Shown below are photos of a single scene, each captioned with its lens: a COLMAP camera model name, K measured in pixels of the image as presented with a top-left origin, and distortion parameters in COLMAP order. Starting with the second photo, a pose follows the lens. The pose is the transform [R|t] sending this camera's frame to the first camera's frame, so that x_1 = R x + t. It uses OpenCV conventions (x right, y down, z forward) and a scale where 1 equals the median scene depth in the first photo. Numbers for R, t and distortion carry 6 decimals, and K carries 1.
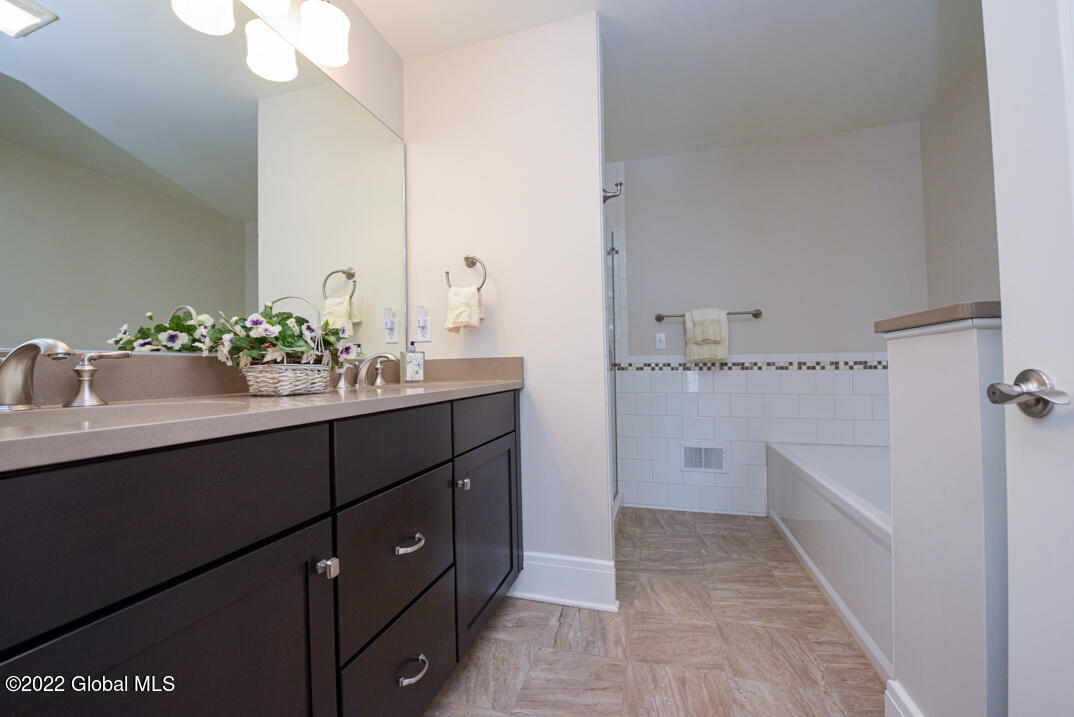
lens RADIAL K [[416.0, 0, 533.8], [0, 416.0, 359.9], [0, 0, 1]] dist [-0.023268, -0.000297]
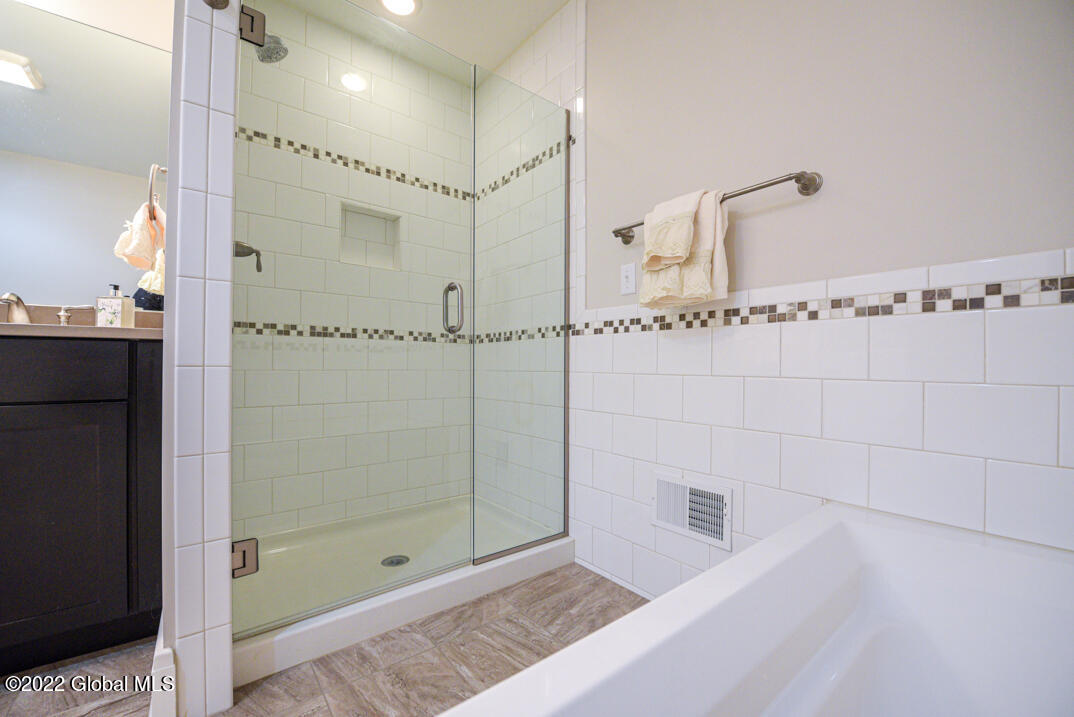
lens RADIAL K [[416.0, 0, 533.8], [0, 416.0, 359.9], [0, 0, 1]] dist [-0.023268, -0.000297]
pose [[0.828531, 0.009078, -0.559869, 0.548712], [-0.003343, 0.999931, 0.011267, 0.059872], [0.559933, -0.007463, 0.828504, 0.517410]]
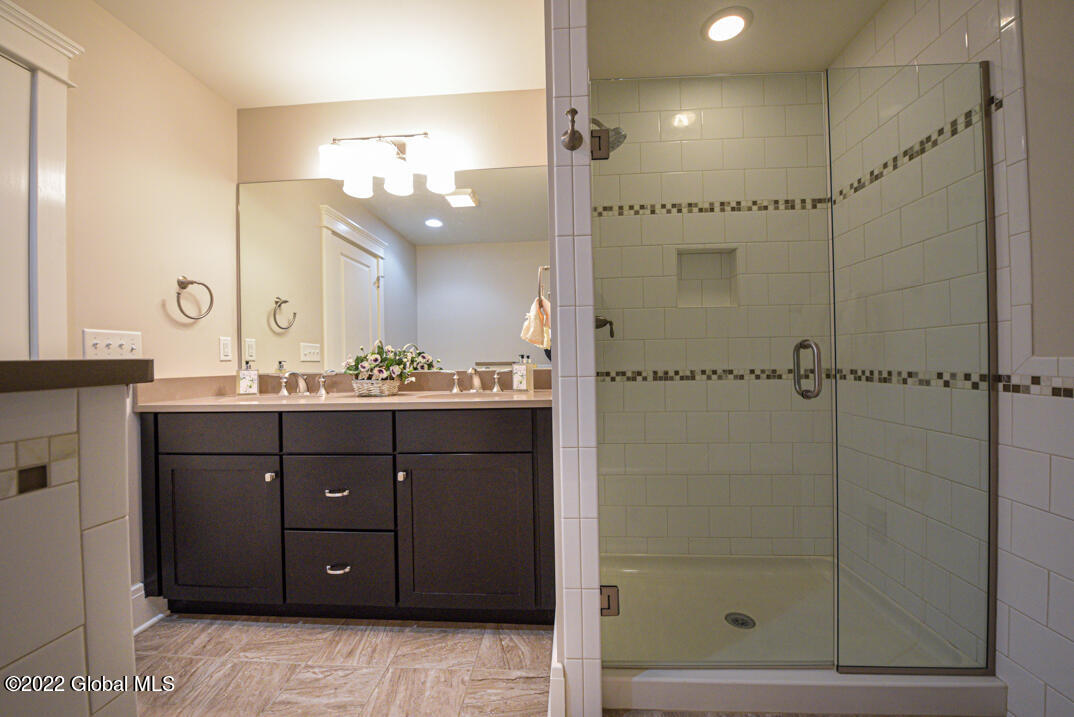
lens RADIAL K [[421.1, 0, 545.1], [0, 421.1, 360.6], [0, 0, 1]] dist [-0.013363, -0.002275]
pose [[0.236197, 0.009180, -0.971662, 0.545626], [0.032116, 0.999335, 0.017249, -0.030222], [0.971174, -0.035280, 0.235745, 0.511661]]
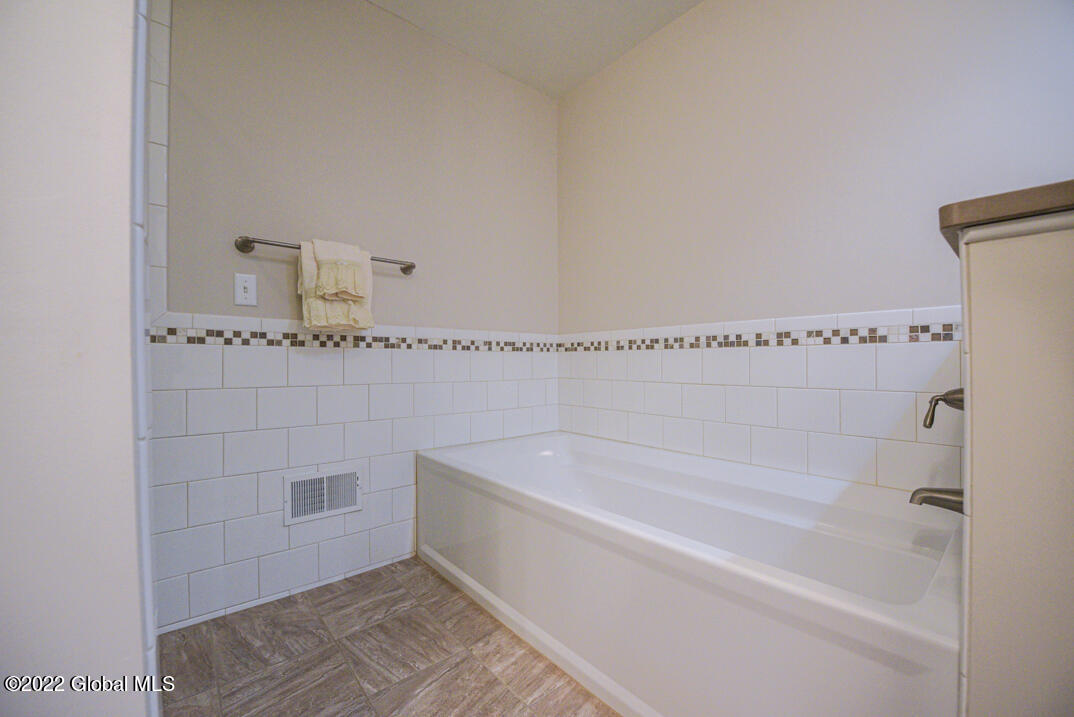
lens RADIAL K [[416.0, 0, 533.8], [0, 416.0, 359.9], [0, 0, 1]] dist [-0.023268, -0.000297]
pose [[0.536656, 0.013913, 0.843686, 0.068728], [-0.021949, 0.999756, -0.002526, 0.040130], [-0.843515, -0.017163, 0.536831, 0.446506]]
